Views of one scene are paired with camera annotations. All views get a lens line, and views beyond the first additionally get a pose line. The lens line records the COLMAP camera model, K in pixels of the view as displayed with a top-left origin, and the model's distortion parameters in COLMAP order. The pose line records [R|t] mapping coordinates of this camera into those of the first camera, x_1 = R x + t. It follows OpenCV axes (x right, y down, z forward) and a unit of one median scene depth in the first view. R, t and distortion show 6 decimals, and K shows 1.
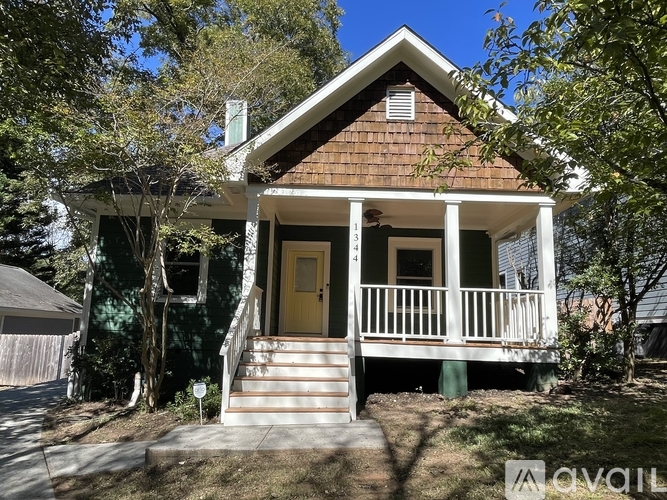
lens RADIAL K [[467.0, 0, 334.3], [0, 467.0, 250.5], [0, 0, 1]] dist [0.022176, -0.000706]
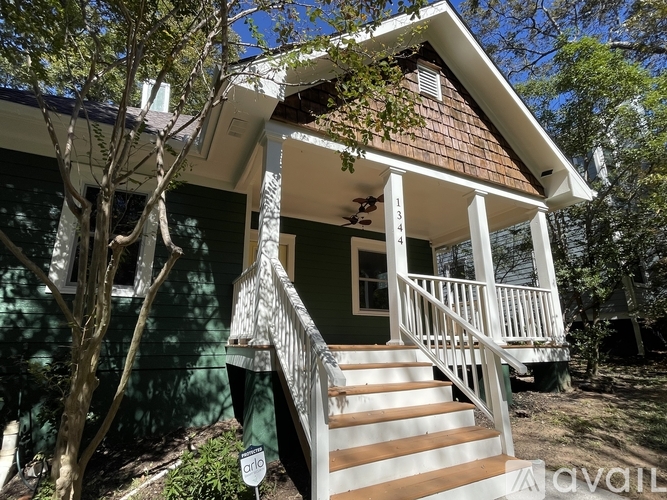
lens RADIAL K [[341.5, 0, 332.6], [0, 341.5, 252.0], [0, 0, 1]] dist [-0.010041, 0.000628]
pose [[0.896170, 0.085032, 0.435486, -0.306717], [-0.050207, 0.994595, -0.090885, 0.094423], [-0.440860, 0.059584, 0.895596, 0.530821]]
